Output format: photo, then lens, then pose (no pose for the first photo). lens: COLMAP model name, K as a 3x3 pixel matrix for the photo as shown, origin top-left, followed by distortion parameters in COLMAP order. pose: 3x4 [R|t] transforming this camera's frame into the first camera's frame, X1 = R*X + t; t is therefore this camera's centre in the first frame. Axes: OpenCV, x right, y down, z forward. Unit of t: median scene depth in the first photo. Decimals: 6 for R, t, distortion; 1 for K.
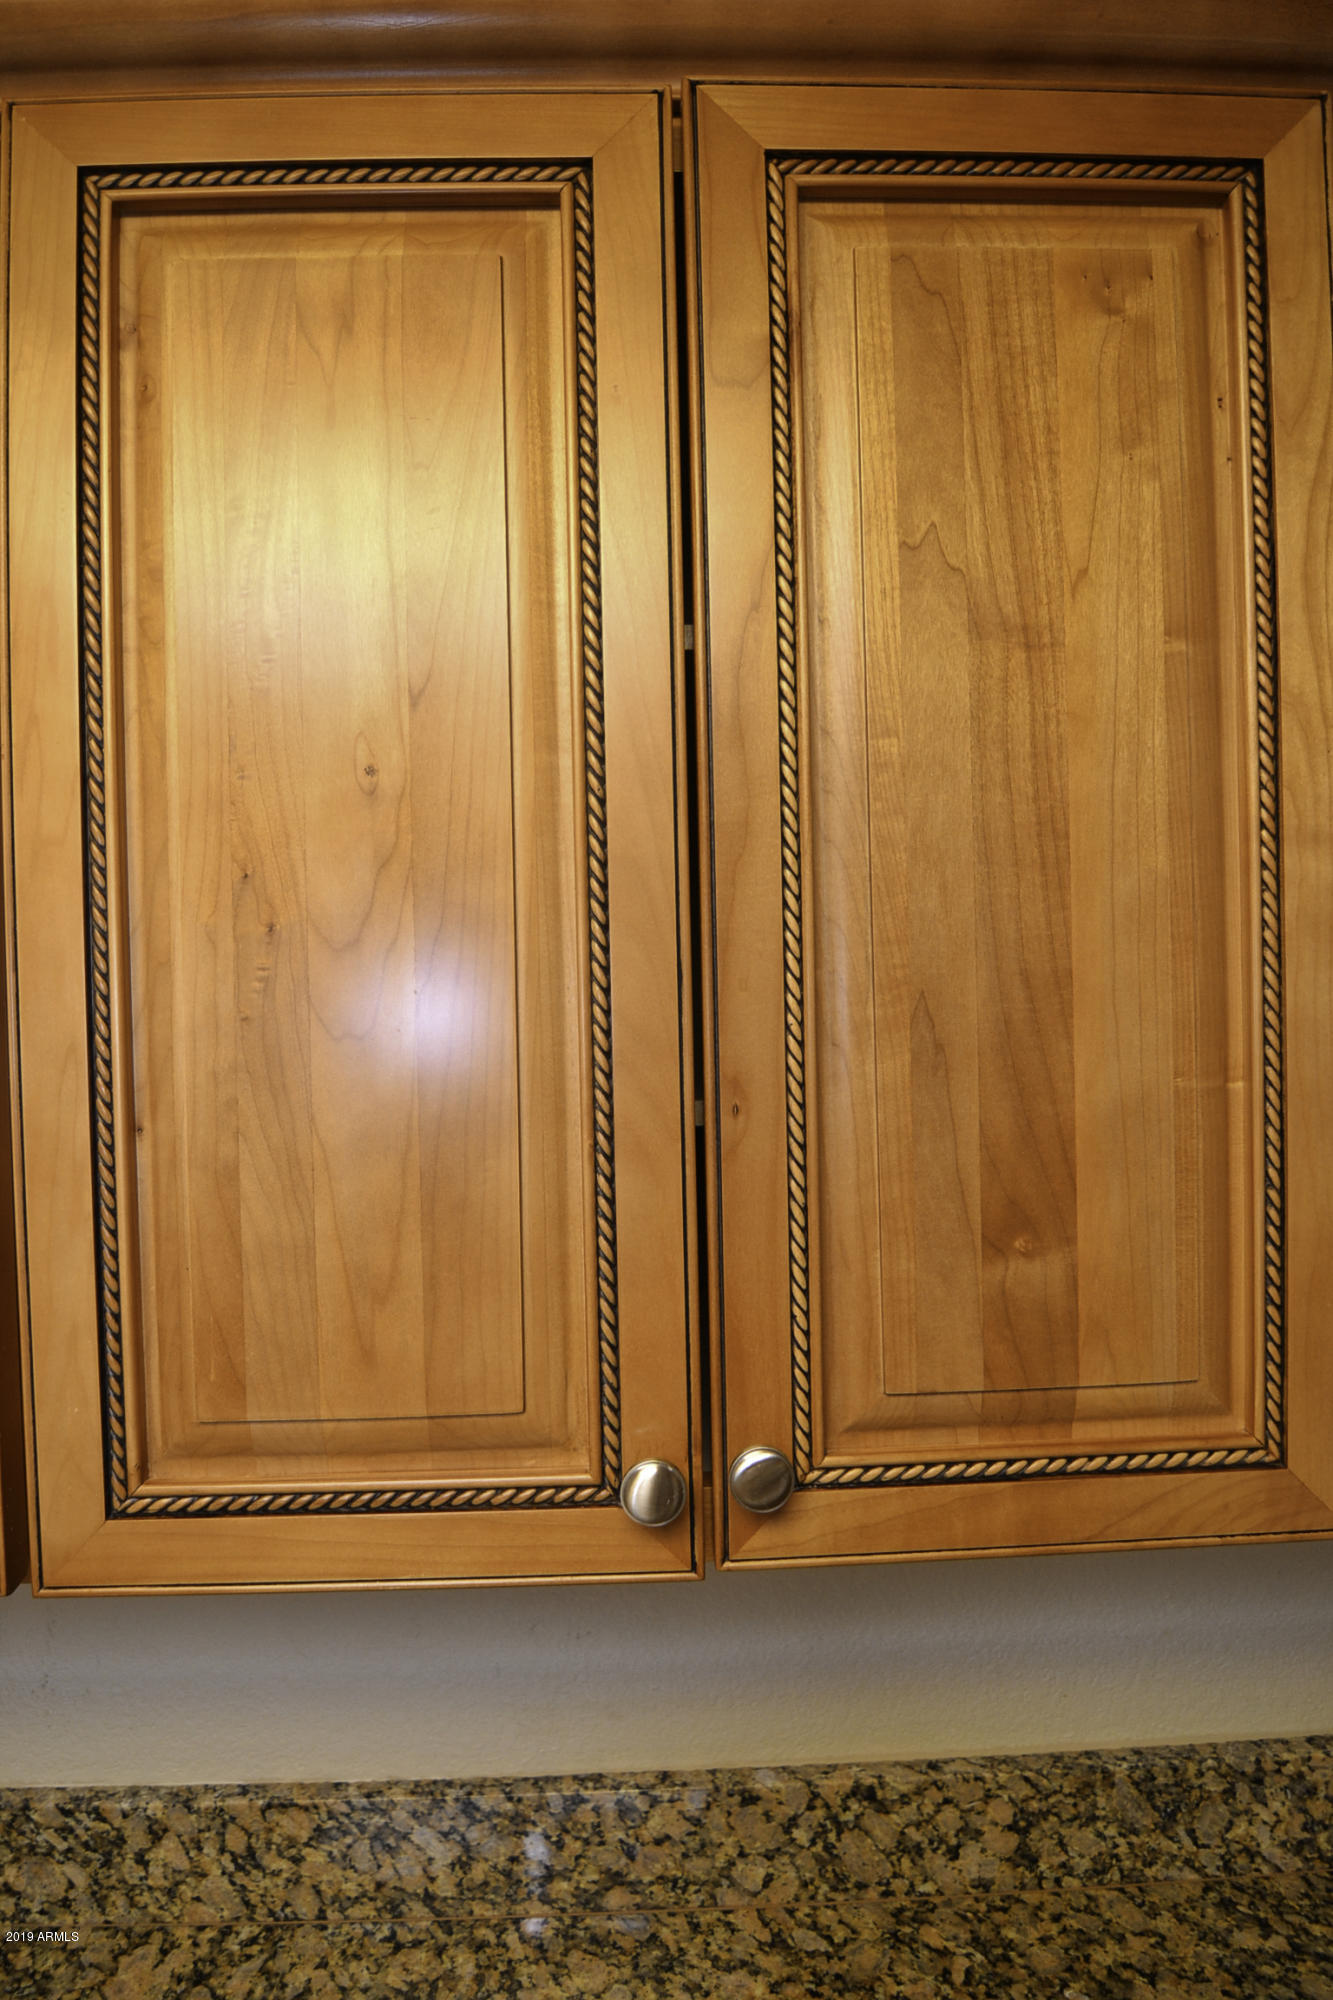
lens RADIAL K [[982.0, 0, 667.3], [0, 982.0, 1002.6], [0, 0, 1]] dist [-0.007857, -0.009318]
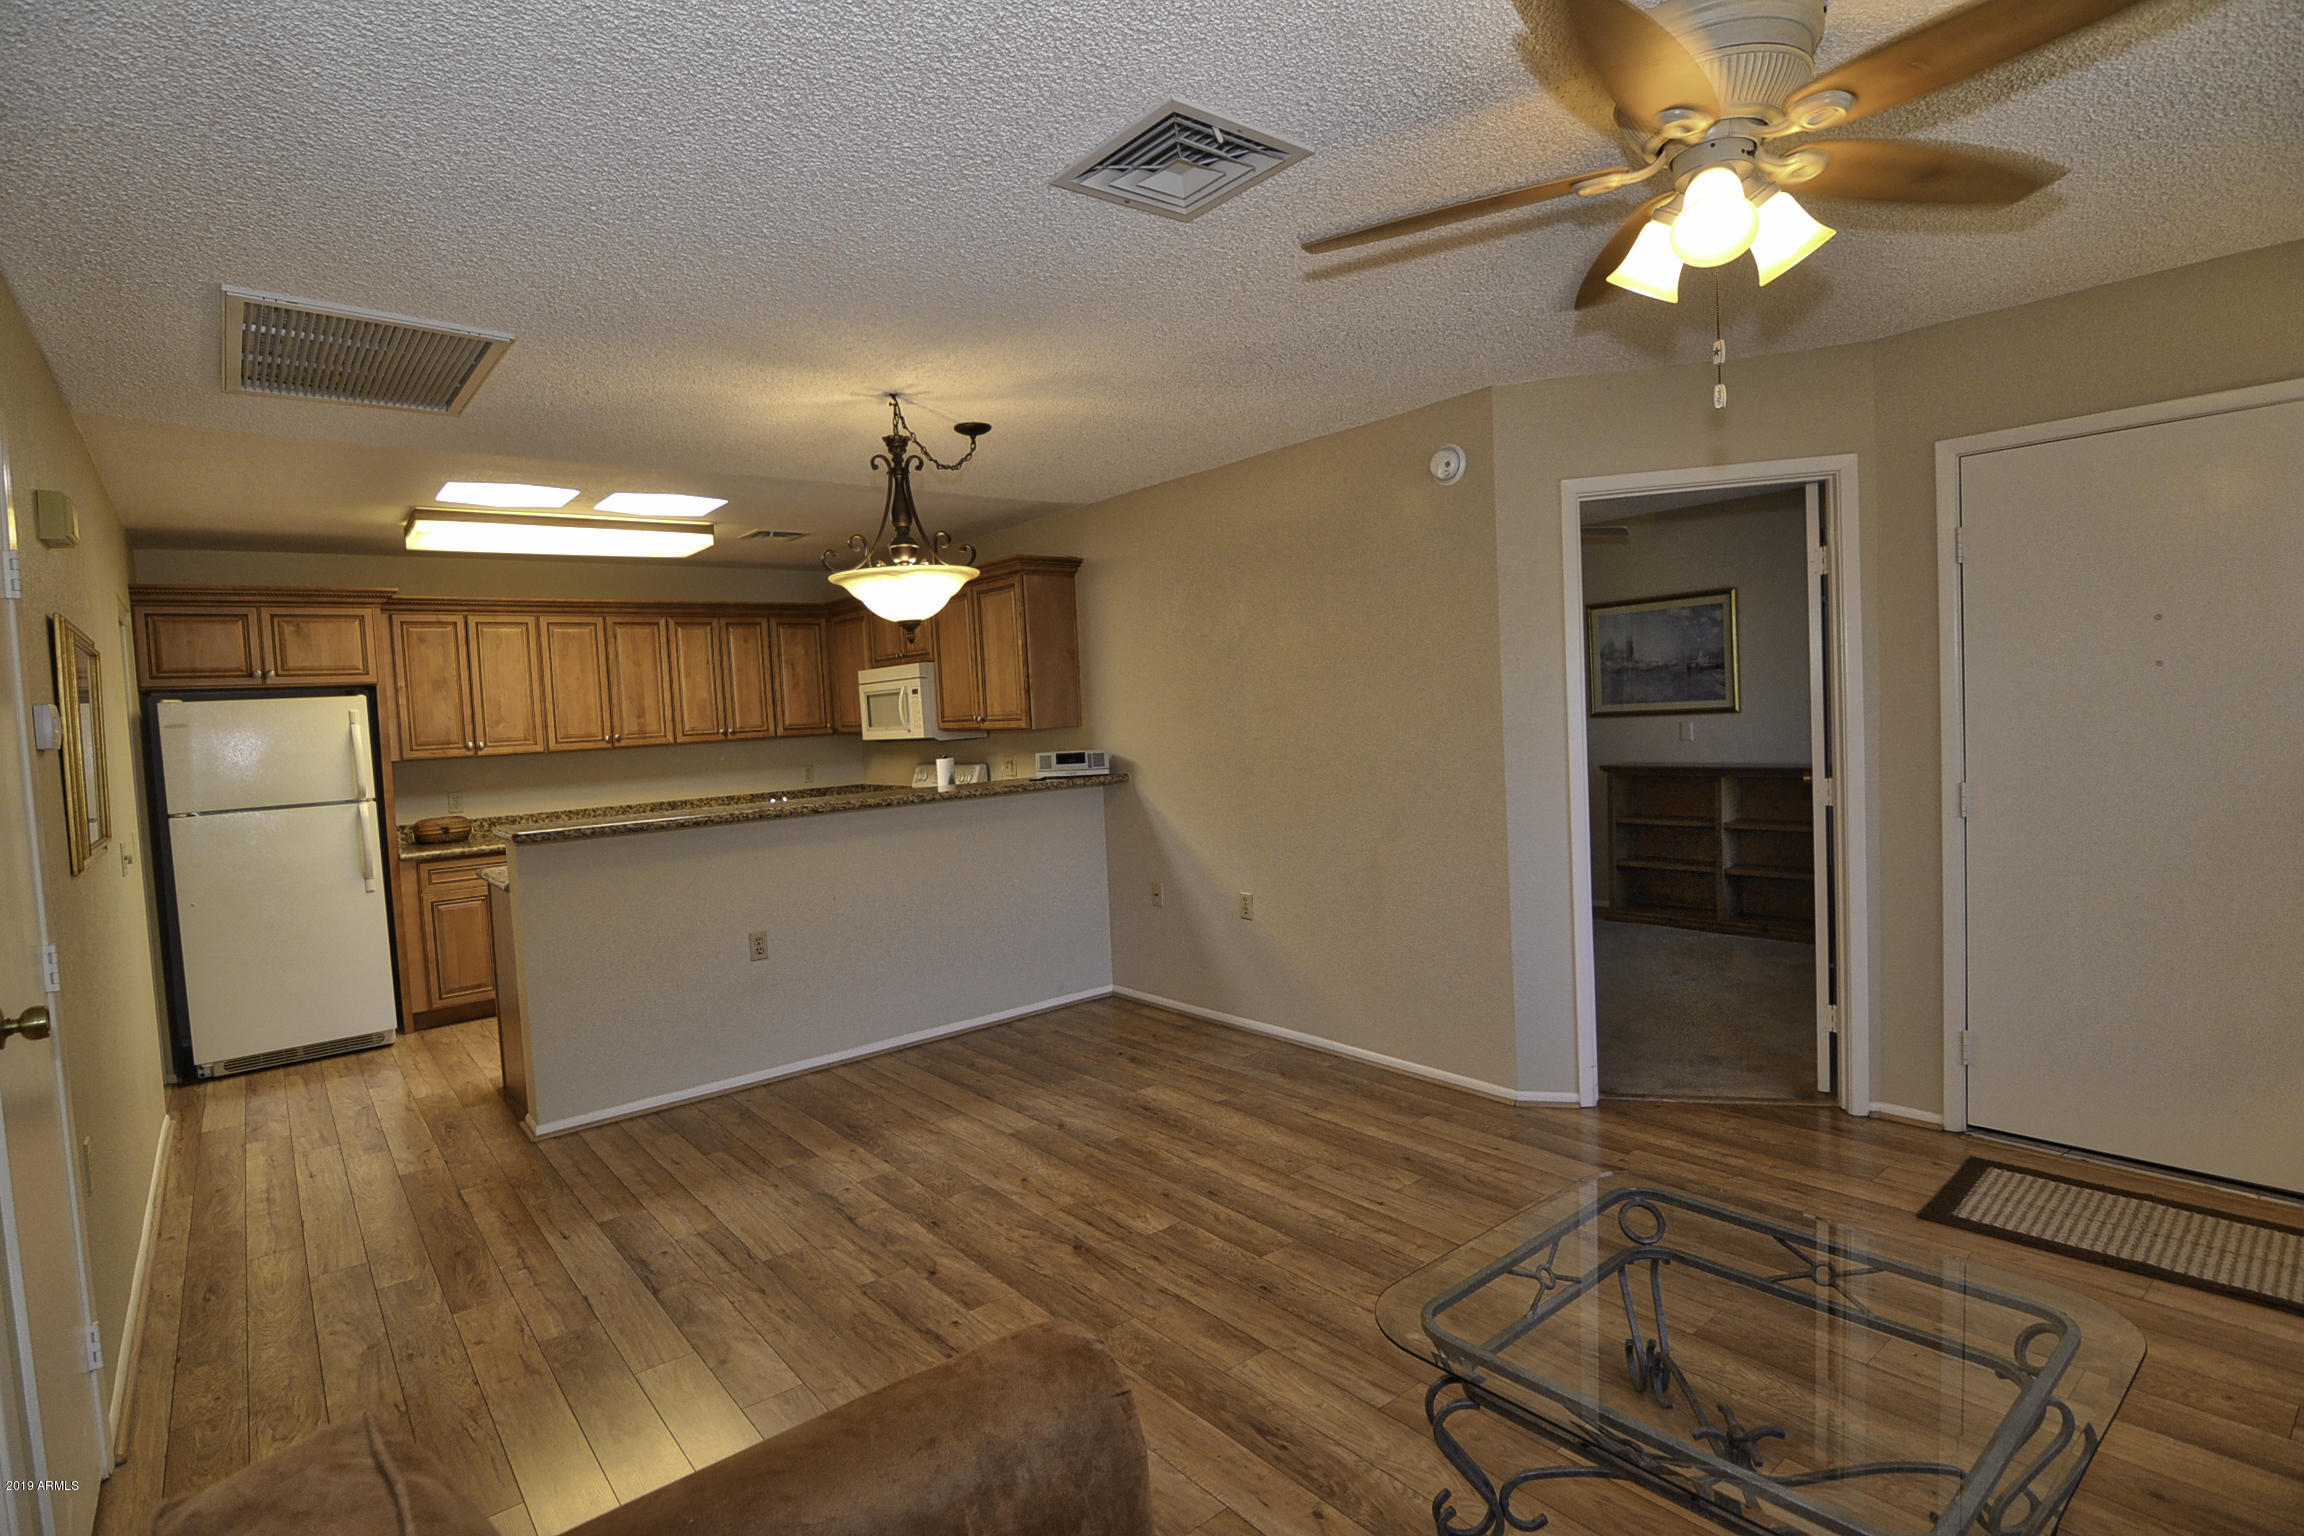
lens RADIAL K [[1131.3, 0, 1134.5], [0, 1131.3, 765.6], [0, 0, 1]] dist [-0.007857, -0.009318]
pose [[0.797999, -0.046902, 0.600832, -1.878910], [0.031156, 0.998845, 0.036592, 0.315811], [-0.601854, -0.010481, 0.798538, -8.196722]]
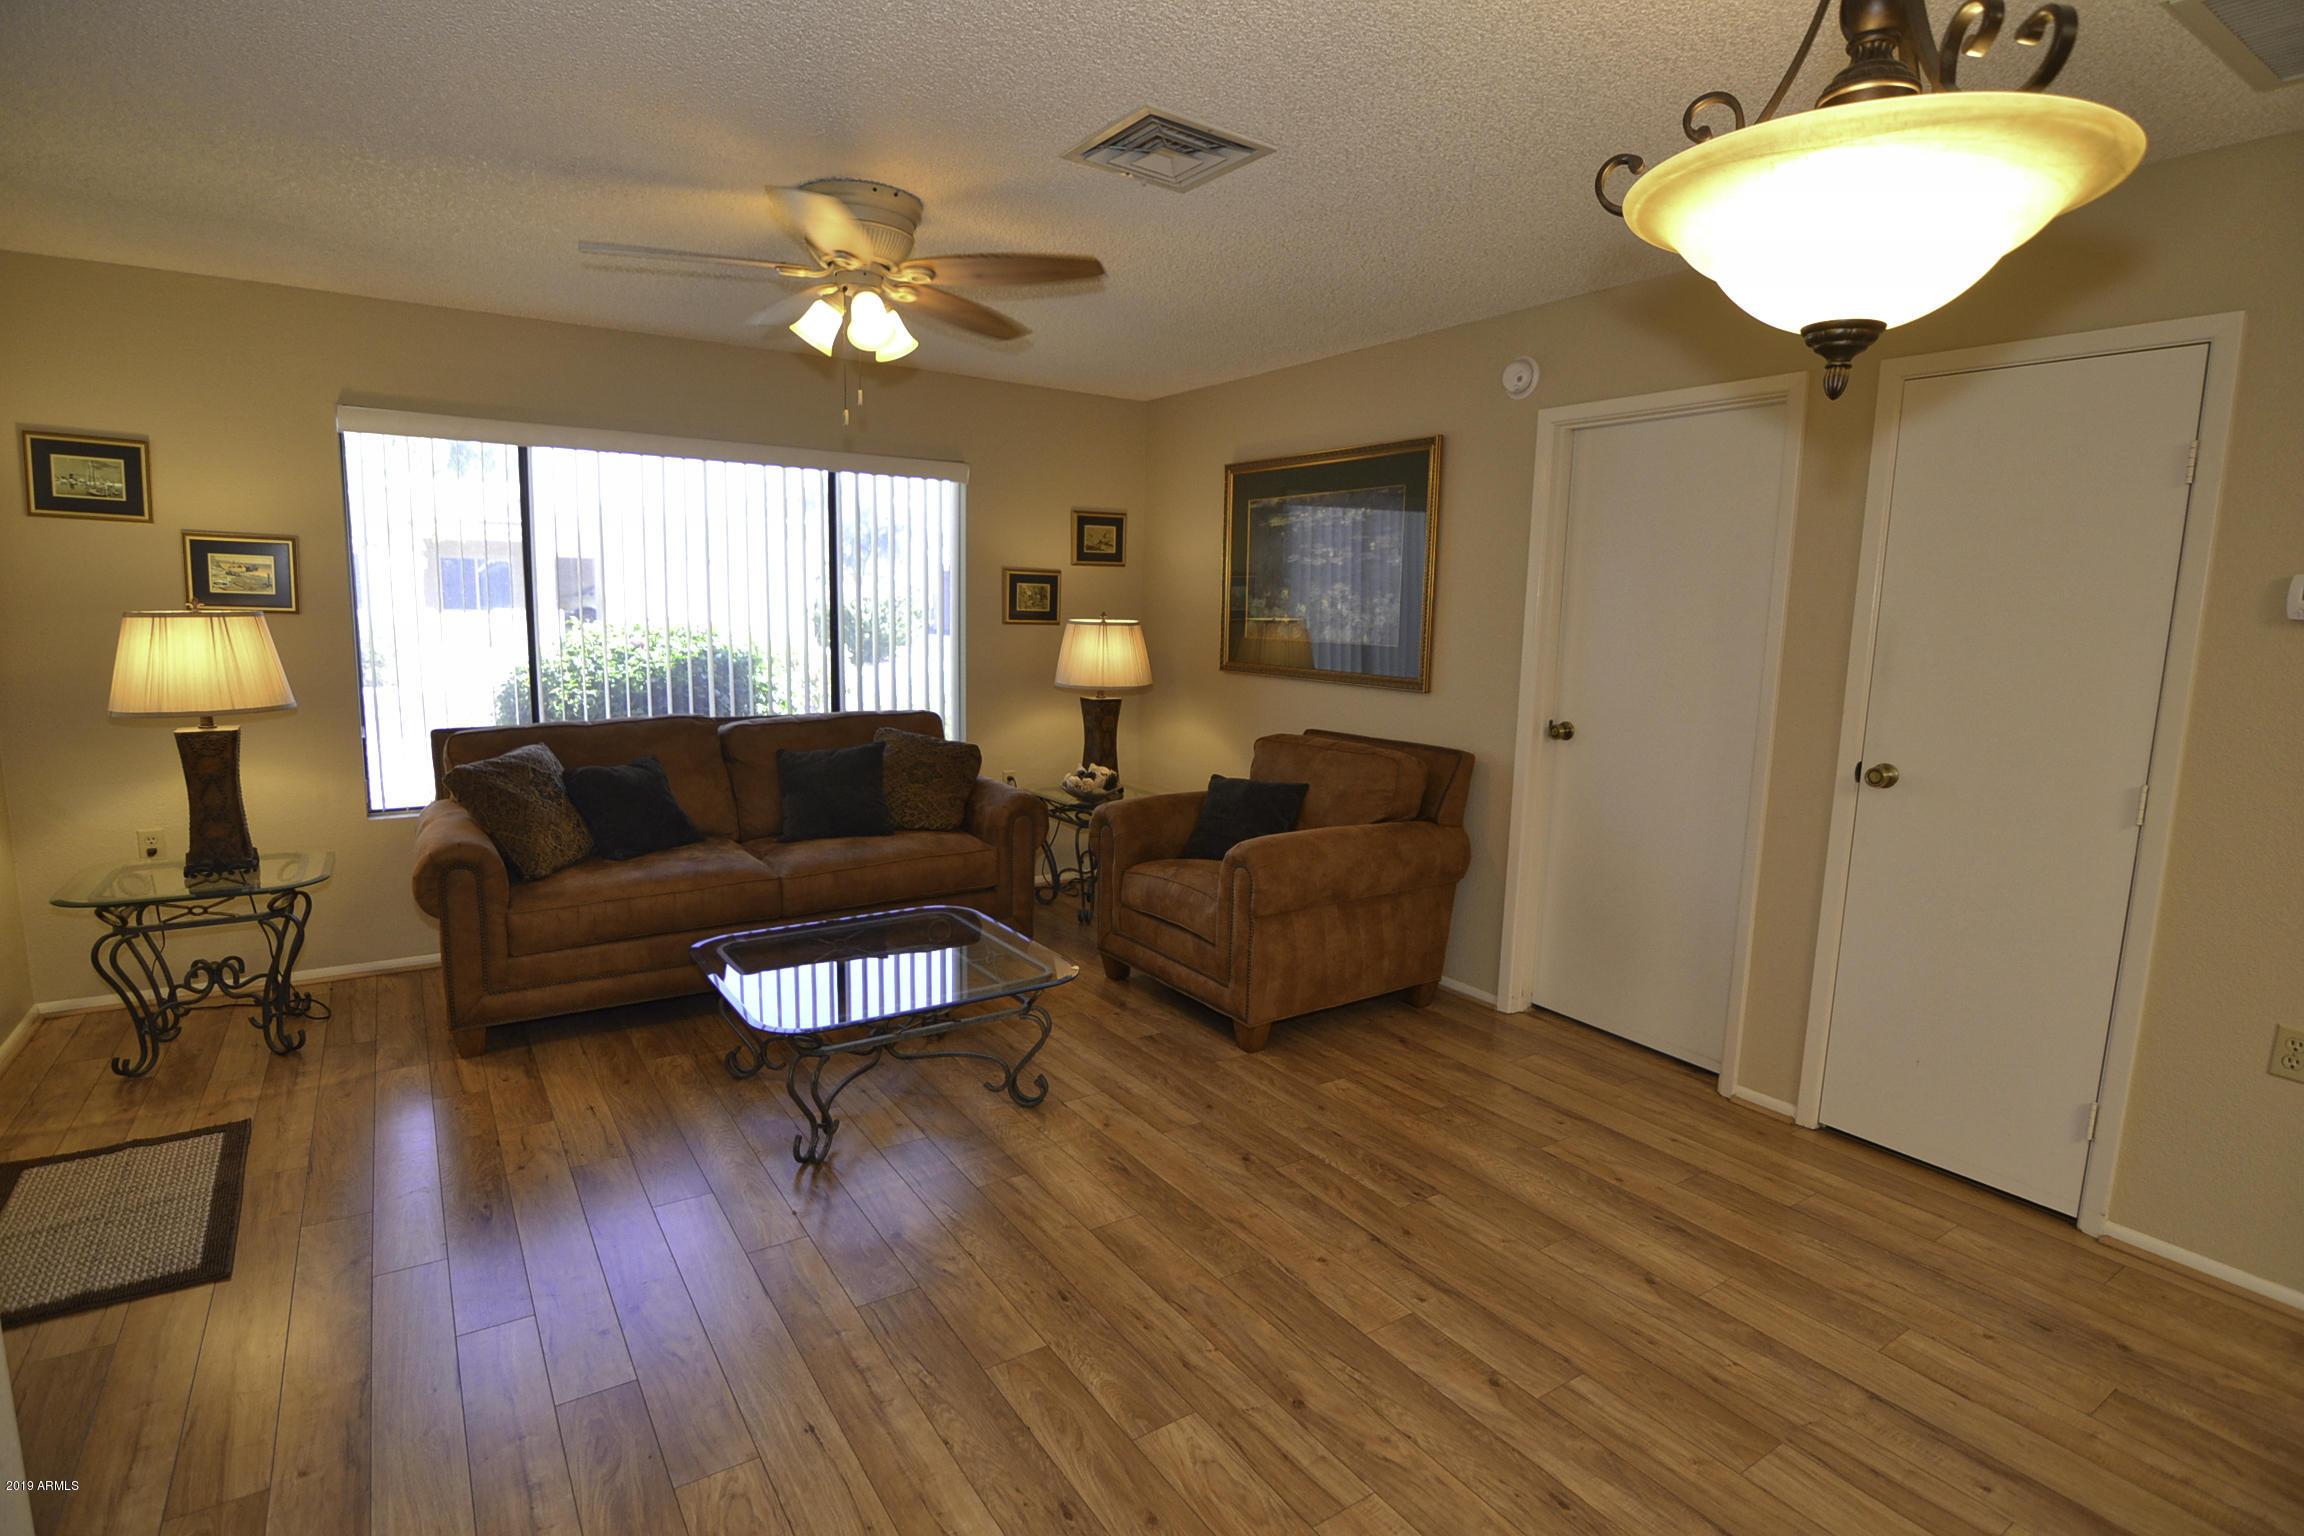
lens RADIAL K [[1131.3, 0, 1134.3], [0, 1131.3, 768.8], [0, 0, 1]] dist [-0.007857, -0.009318]
pose [[-0.851606, 0.081449, -0.517816, 1.747241], [-0.002817, 0.987129, 0.159903, 0.222295], [0.524175, 0.137633, -0.840415, -3.245283]]
